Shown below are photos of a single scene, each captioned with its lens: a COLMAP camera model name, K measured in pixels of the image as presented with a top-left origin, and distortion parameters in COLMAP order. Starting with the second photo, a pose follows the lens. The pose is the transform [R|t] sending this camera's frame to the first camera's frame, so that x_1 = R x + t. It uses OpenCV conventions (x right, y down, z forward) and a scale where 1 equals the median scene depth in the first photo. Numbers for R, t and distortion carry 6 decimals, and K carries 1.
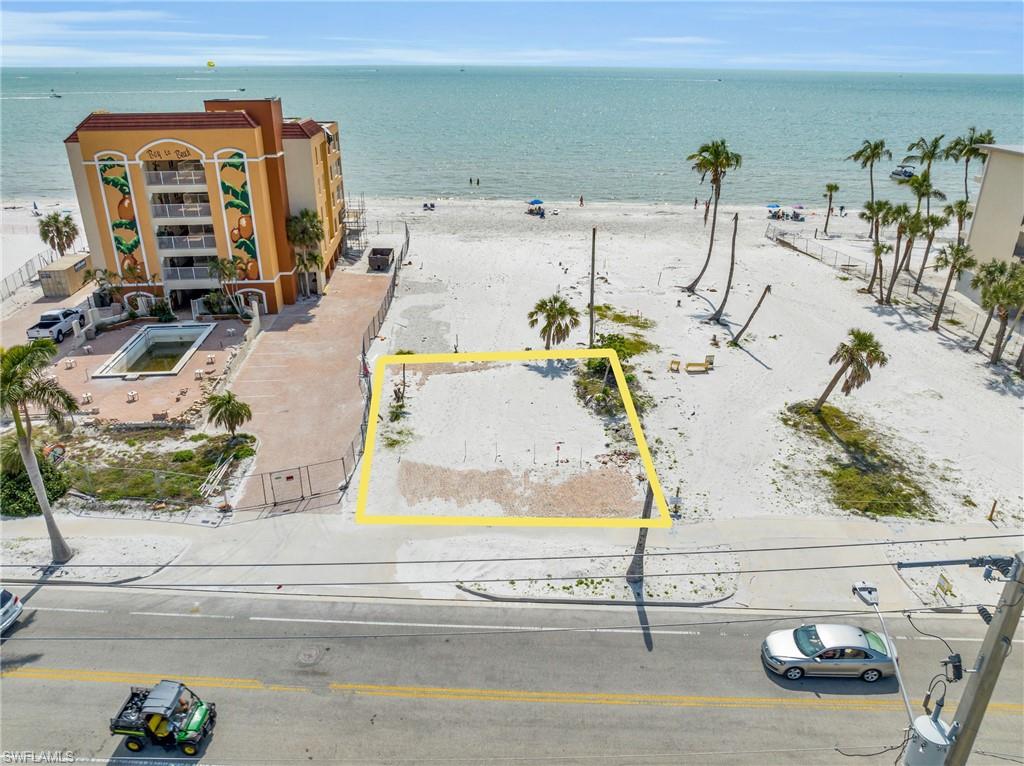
lens RADIAL K [[723.1, 0, 512.0], [0, 723.1, 383.0], [0, 0, 1]] dist [-0.041803, -0.001907]
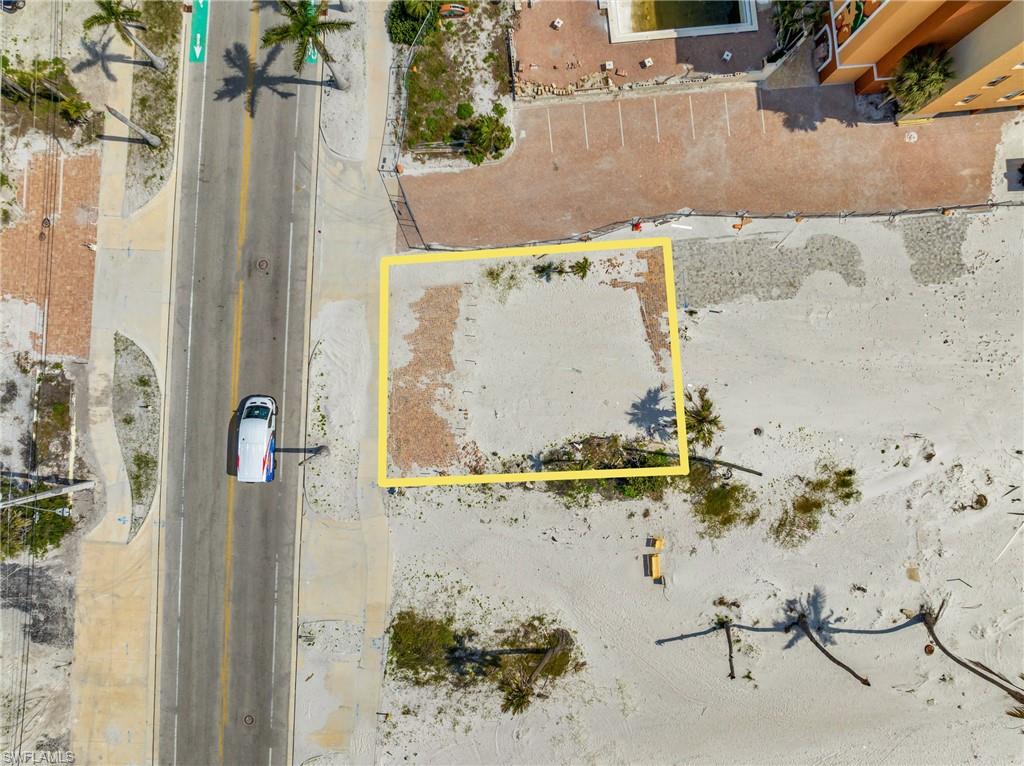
lens RADIAL K [[723.1, 0, 512.0], [0, 723.1, 383.0], [0, 0, 1]] dist [-0.041803, -0.001907]
pose [[0.002097, 0.999881, -0.015293, 0.024348], [-0.413920, 0.014789, 0.910193, -0.741413], [0.910311, 0.004421, 0.413902, 0.388913]]
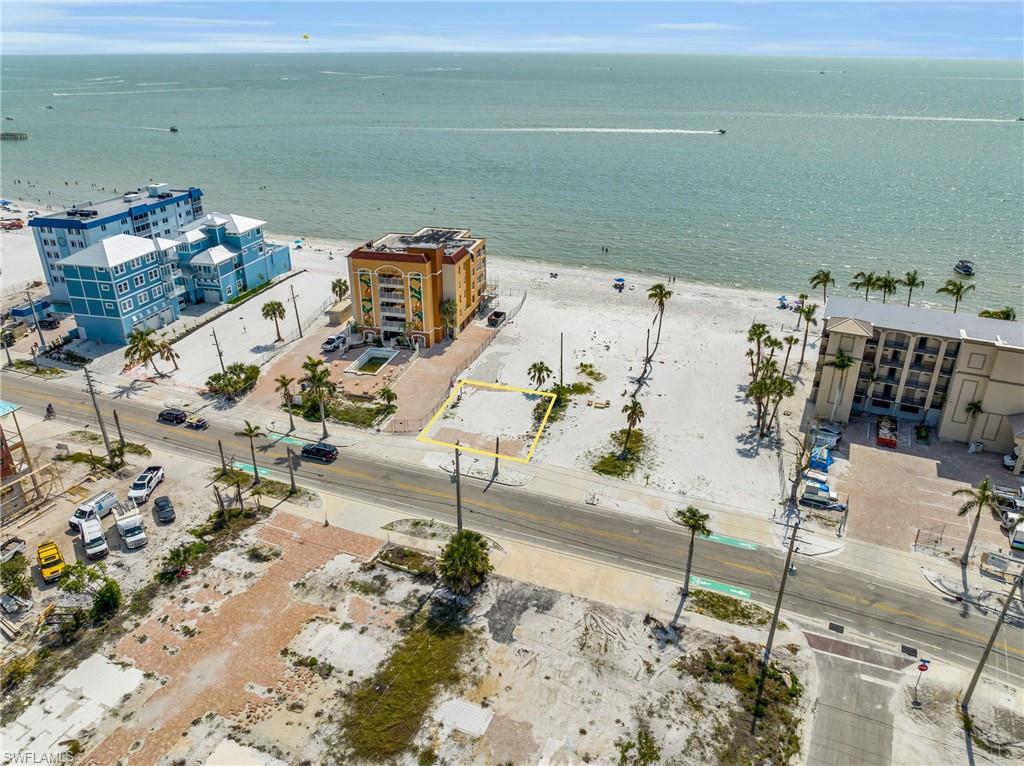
lens RADIAL K [[723.1, 0, 512.0], [0, 723.1, 383.0], [0, 0, 1]] dist [-0.041803, -0.001907]
pose [[0.941512, 0.140513, -0.306285, 0.586129], [-0.135036, 0.990068, 0.039112, -0.119699], [0.308739, 0.004535, 0.951136, -0.961858]]
